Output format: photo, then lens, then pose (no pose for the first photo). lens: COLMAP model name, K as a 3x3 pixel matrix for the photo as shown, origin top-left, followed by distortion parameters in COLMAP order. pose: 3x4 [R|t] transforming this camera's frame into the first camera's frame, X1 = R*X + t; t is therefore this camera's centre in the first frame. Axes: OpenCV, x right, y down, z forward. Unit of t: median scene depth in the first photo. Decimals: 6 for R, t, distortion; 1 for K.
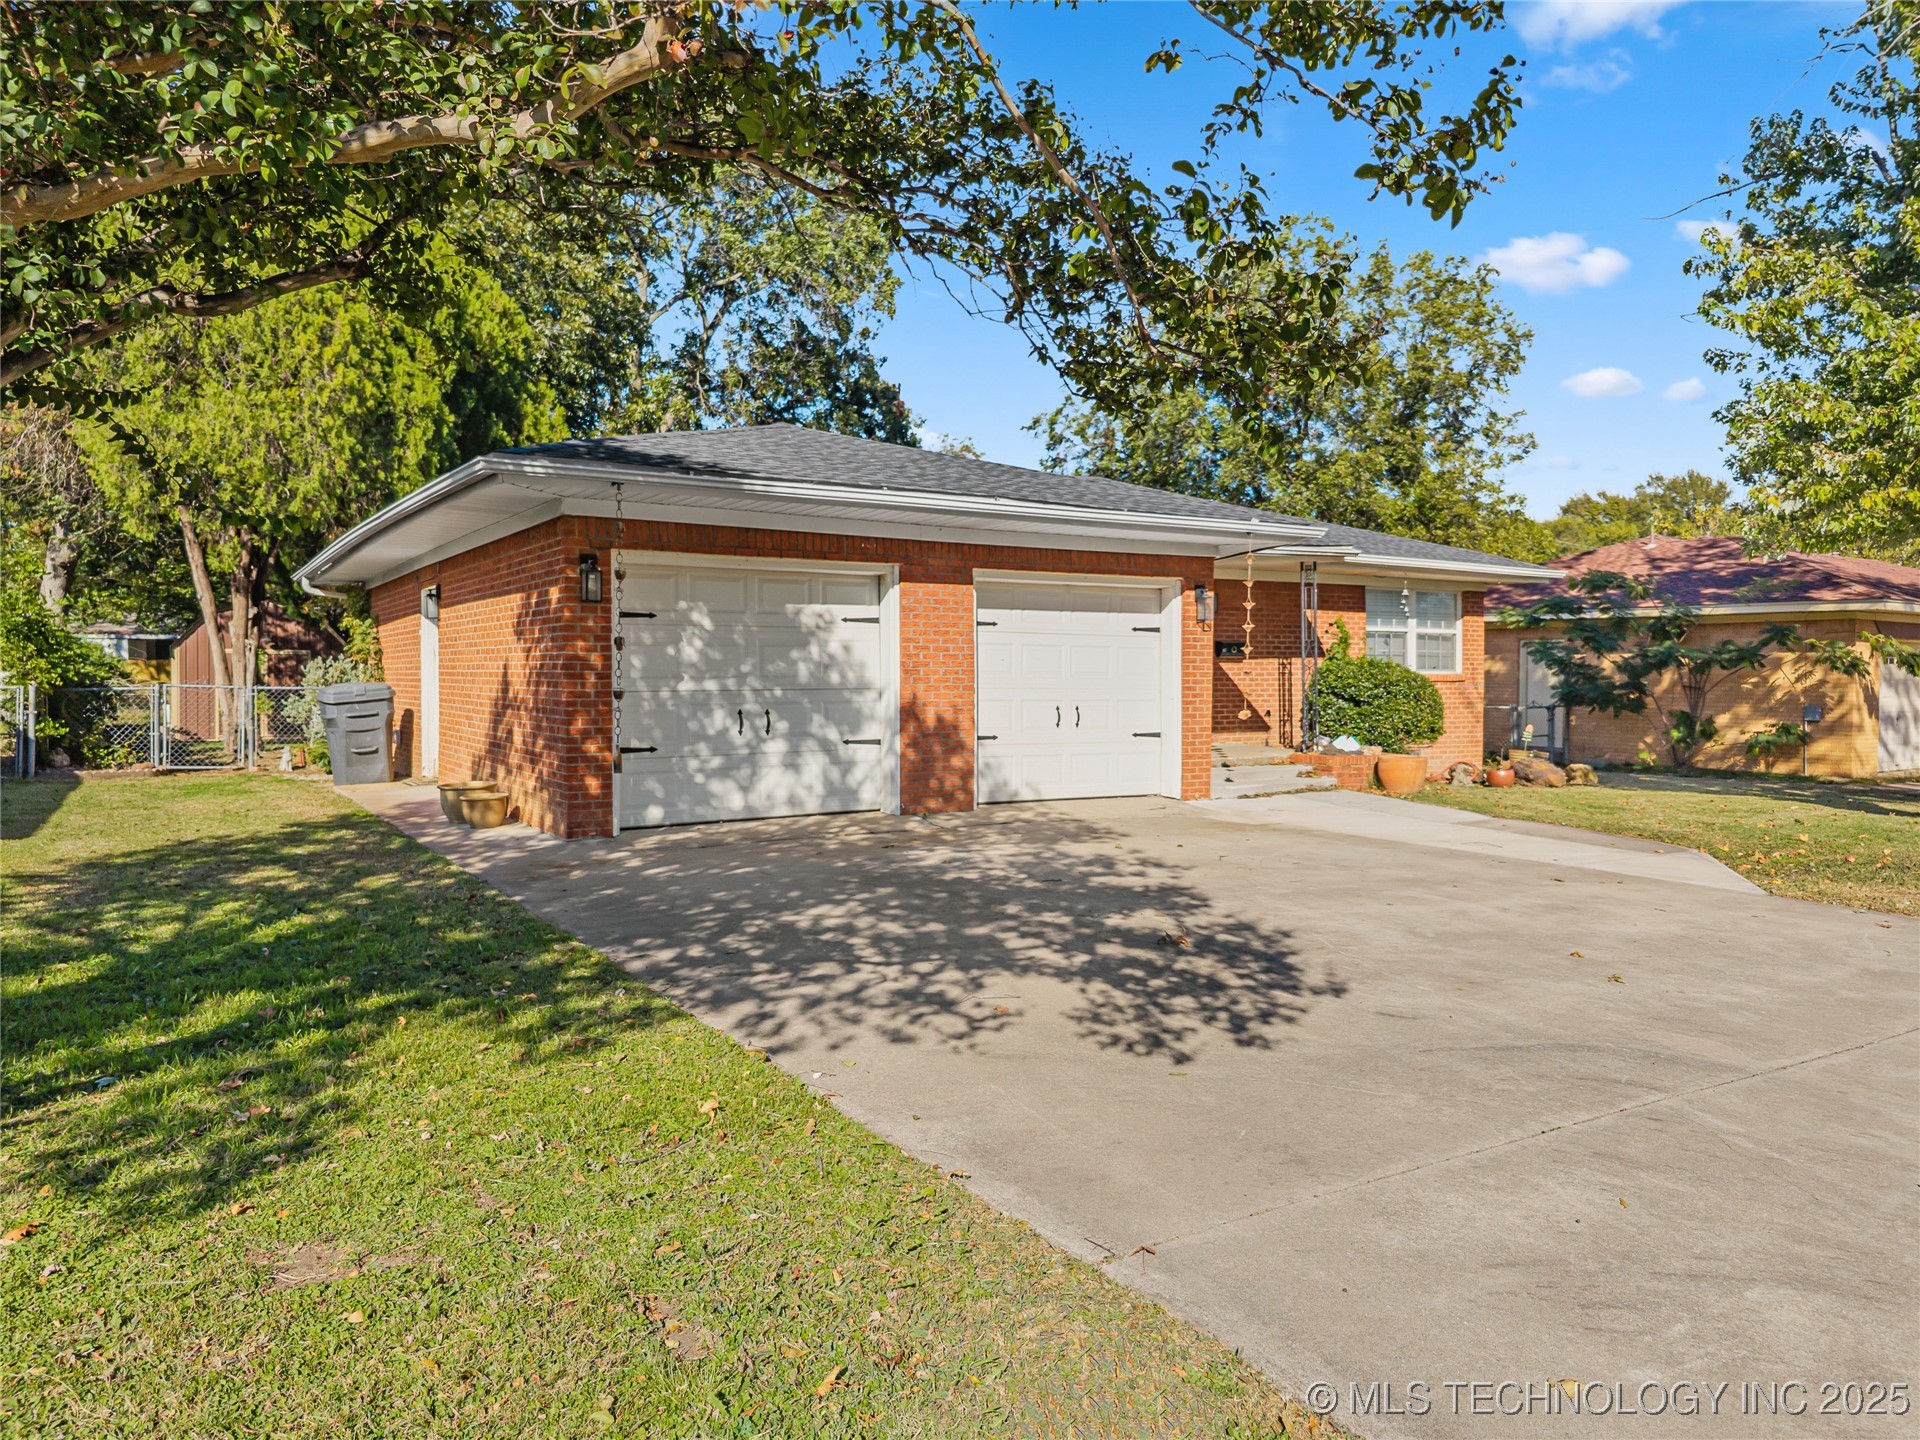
lens RADIAL K [[1284.8, 0, 960.0], [0, 1284.8, 720.0], [0, 0, 1]] dist [-0.000393, -0.000799]
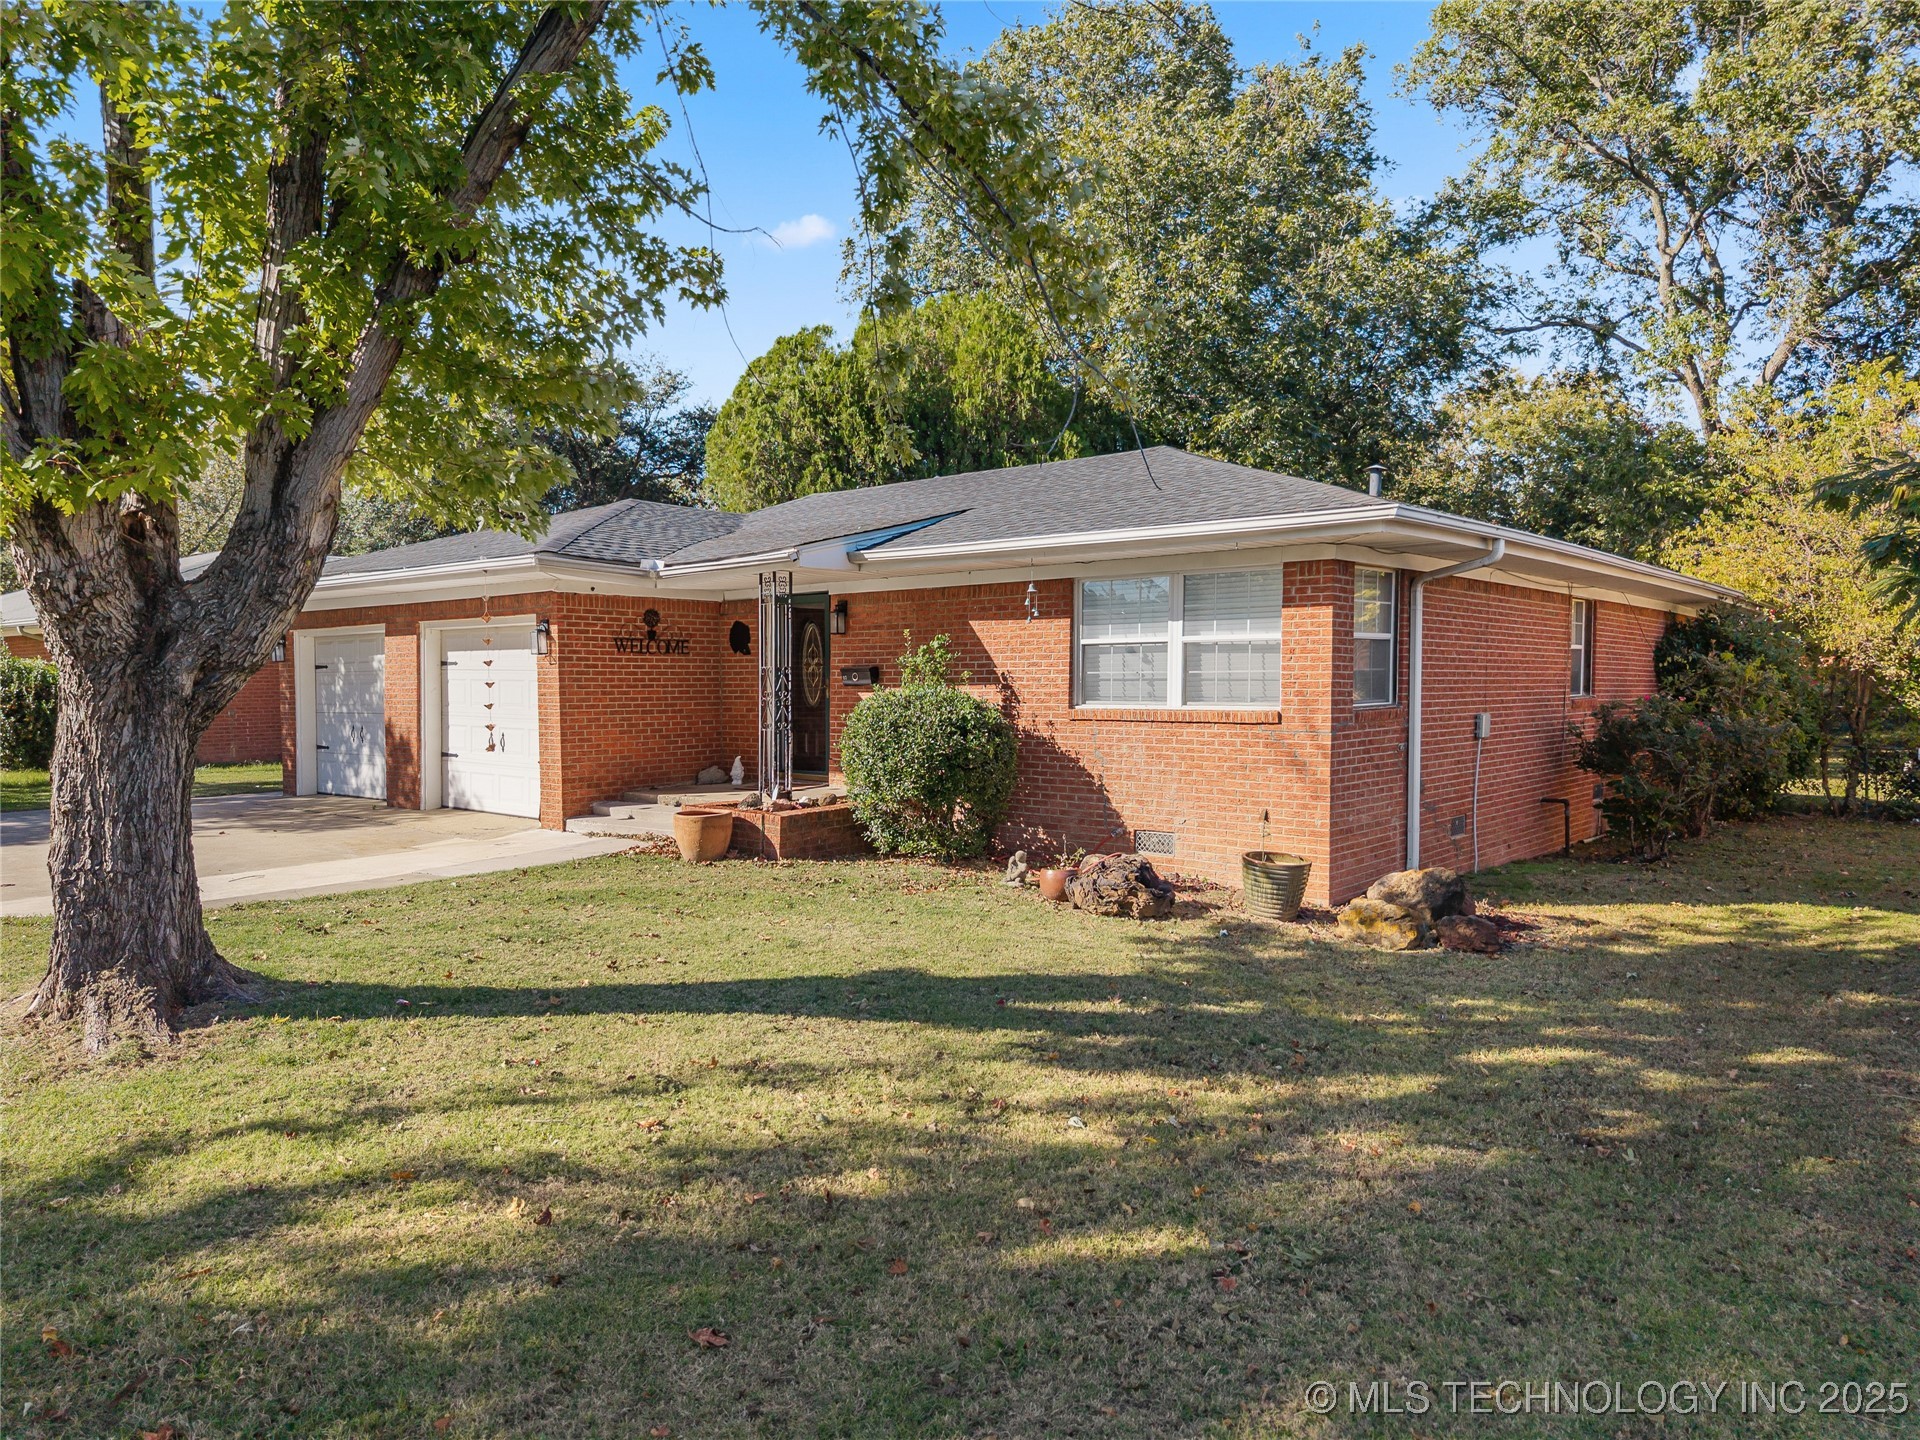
lens RADIAL K [[1318.2, 0, 957.8], [0, 1318.2, 672.1], [0, 0, 1]] dist [-0.004293, -0.001765]
pose [[0.312164, -0.005410, -0.950013, 1.489598], [-0.030622, 0.999407, -0.015754, -0.065601], [0.949534, 0.034009, 0.311814, 1.131958]]
